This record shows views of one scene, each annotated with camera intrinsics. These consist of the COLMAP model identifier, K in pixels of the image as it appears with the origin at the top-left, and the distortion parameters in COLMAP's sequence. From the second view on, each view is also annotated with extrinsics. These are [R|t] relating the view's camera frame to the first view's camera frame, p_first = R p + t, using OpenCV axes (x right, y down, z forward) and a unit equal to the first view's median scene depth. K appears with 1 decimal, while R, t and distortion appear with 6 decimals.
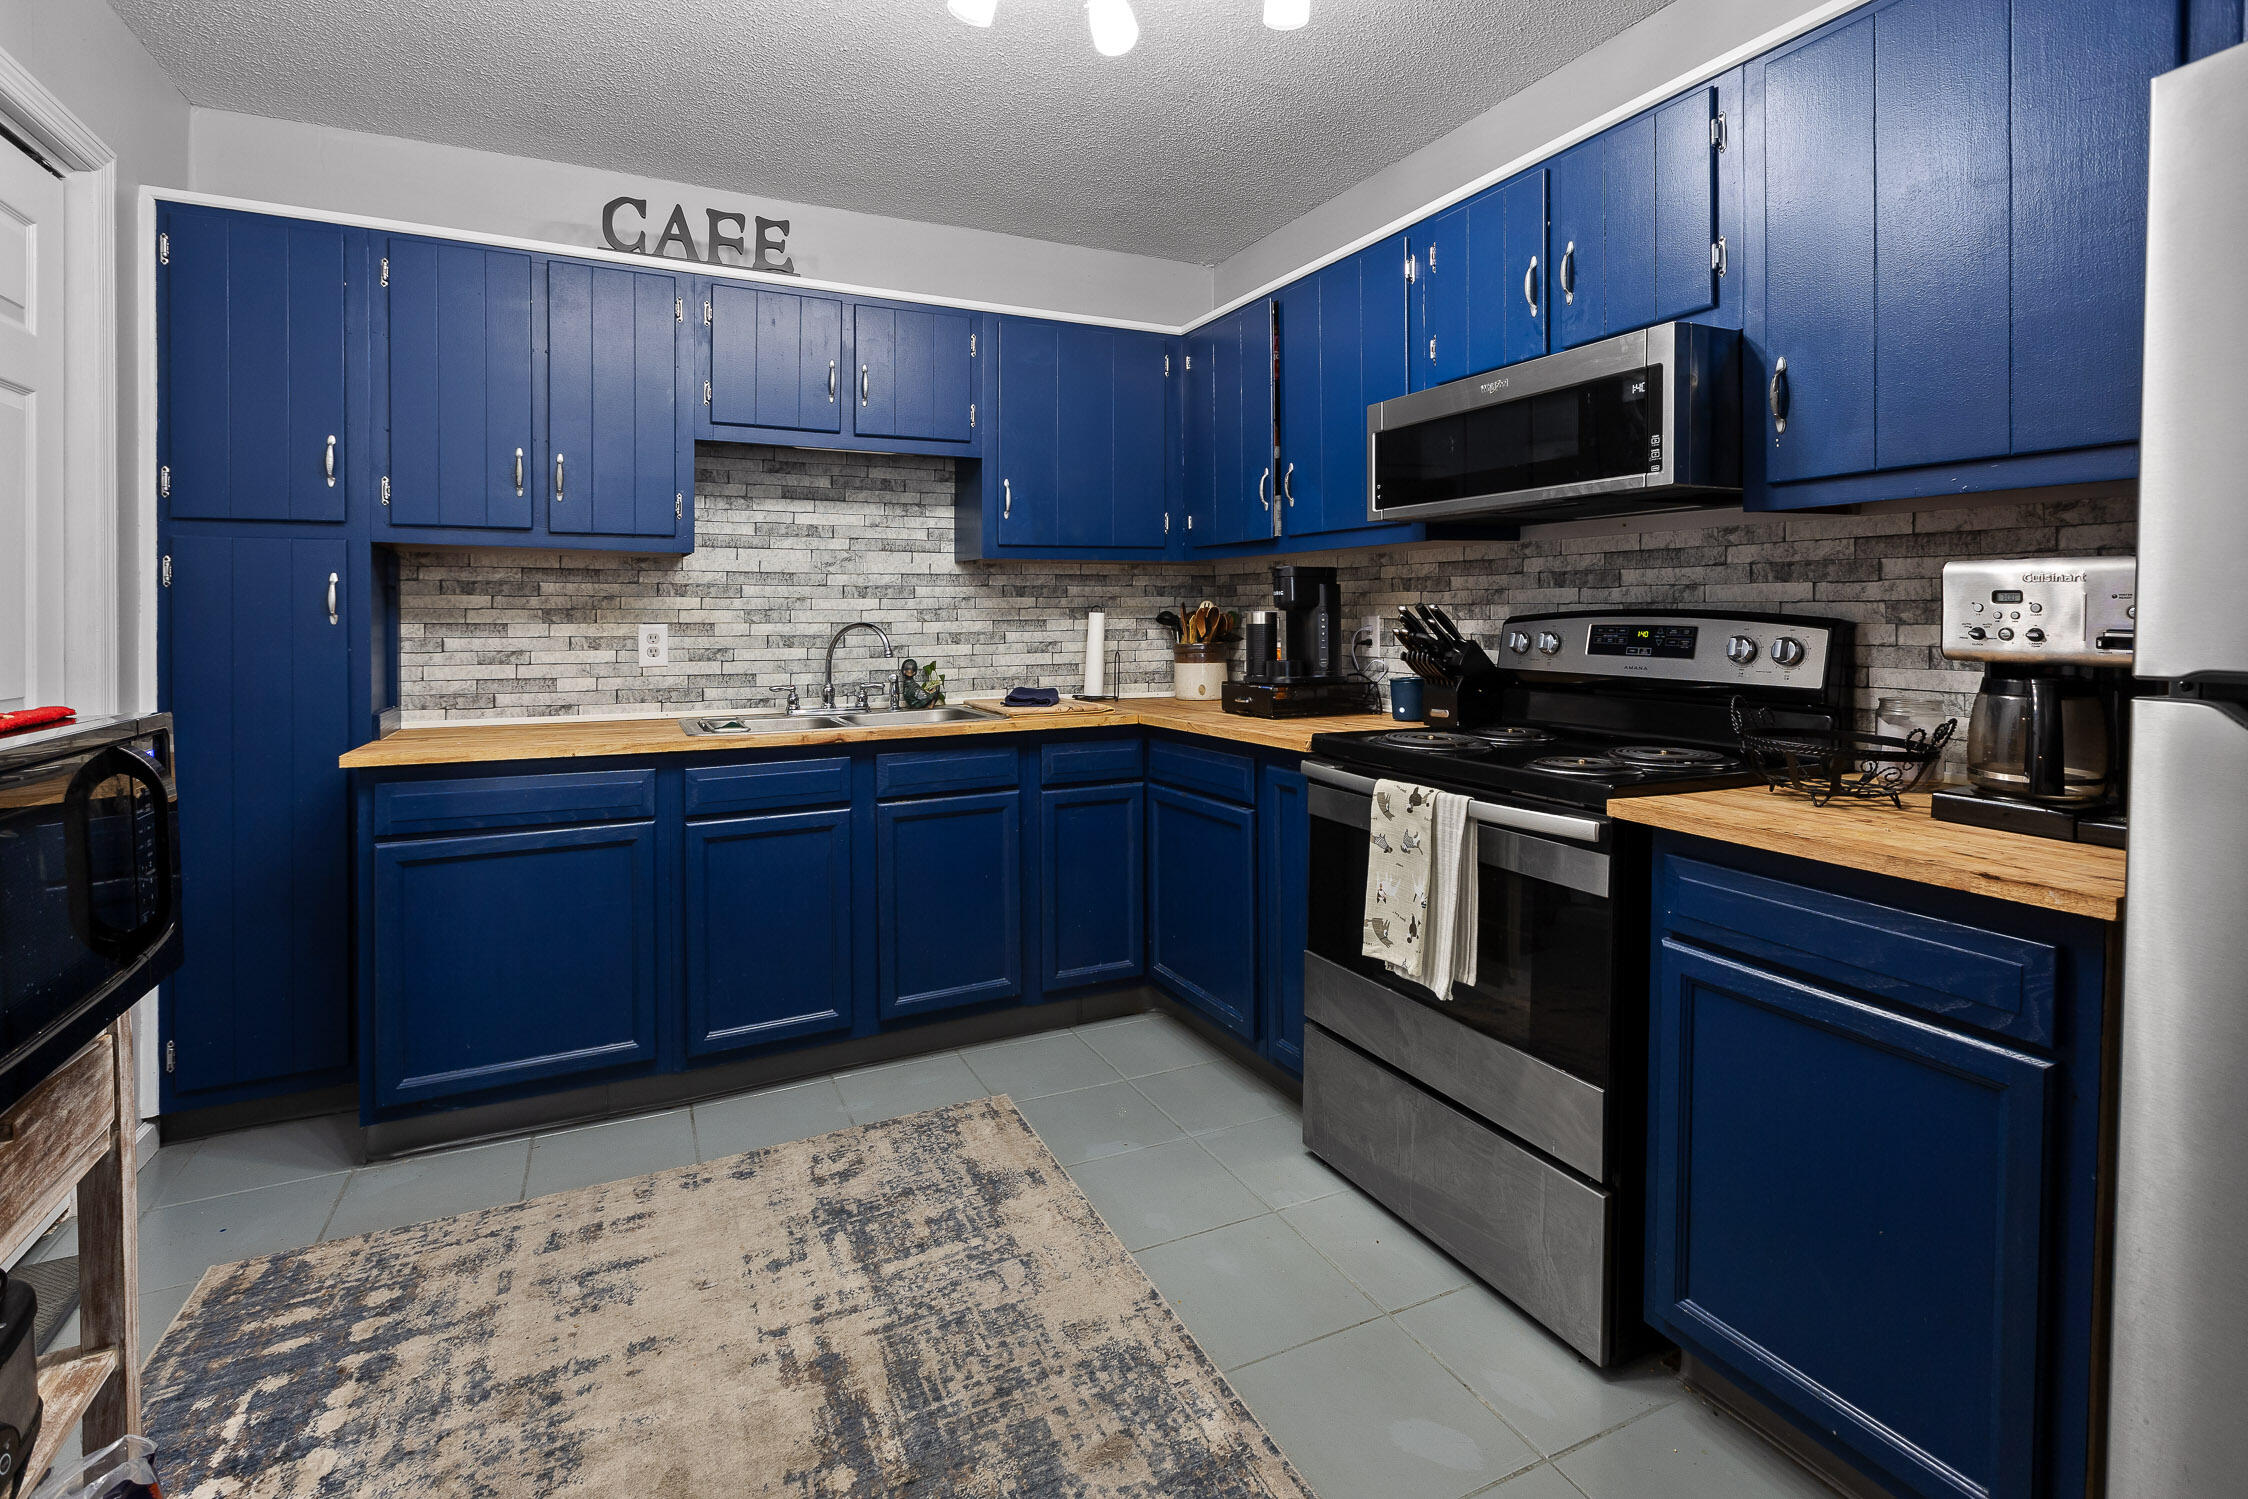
lens RADIAL K [[1015.4, 0, 1124.0], [0, 1015.4, 749.5], [0, 0, 1]] dist [0.003925, -0.000147]
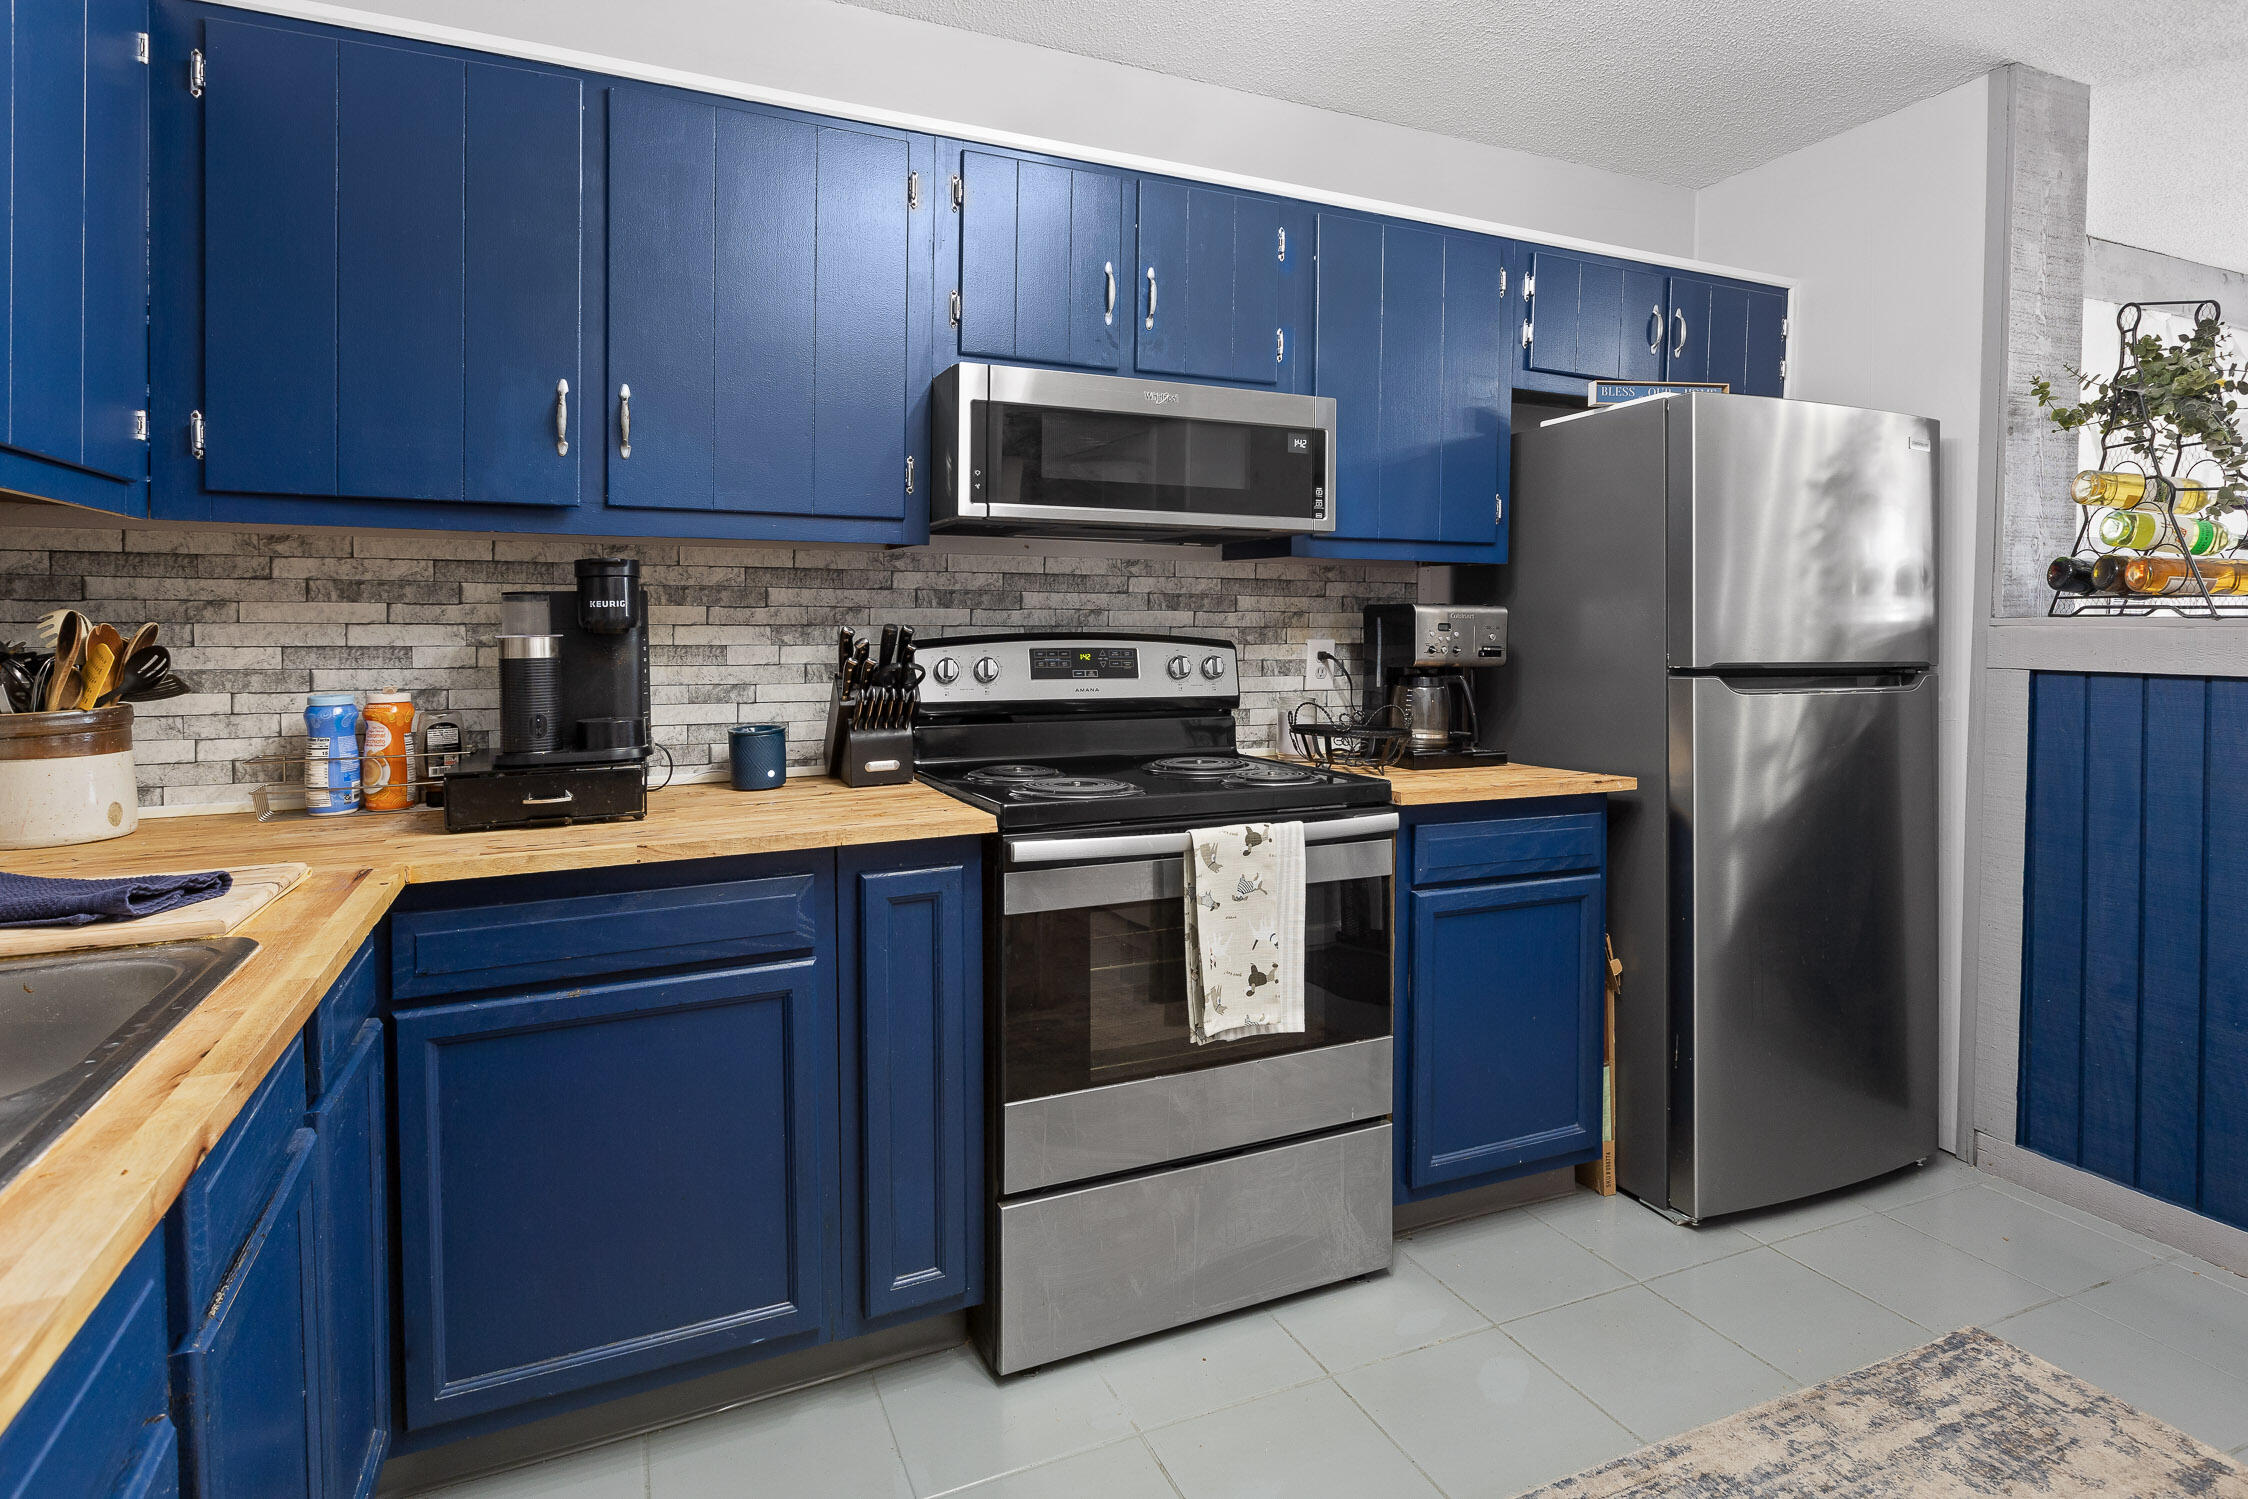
lens RADIAL K [[1138.5, 0, 1124.0], [0, 1138.5, 749.5], [0, 0, 1]] dist [-0.133042, -0.000100]
pose [[0.074642, -0.099484, 0.992236, -0.686133], [0.133177, 0.987093, 0.088950, -0.129088], [-0.988277, 0.125504, 0.086927, 0.956307]]
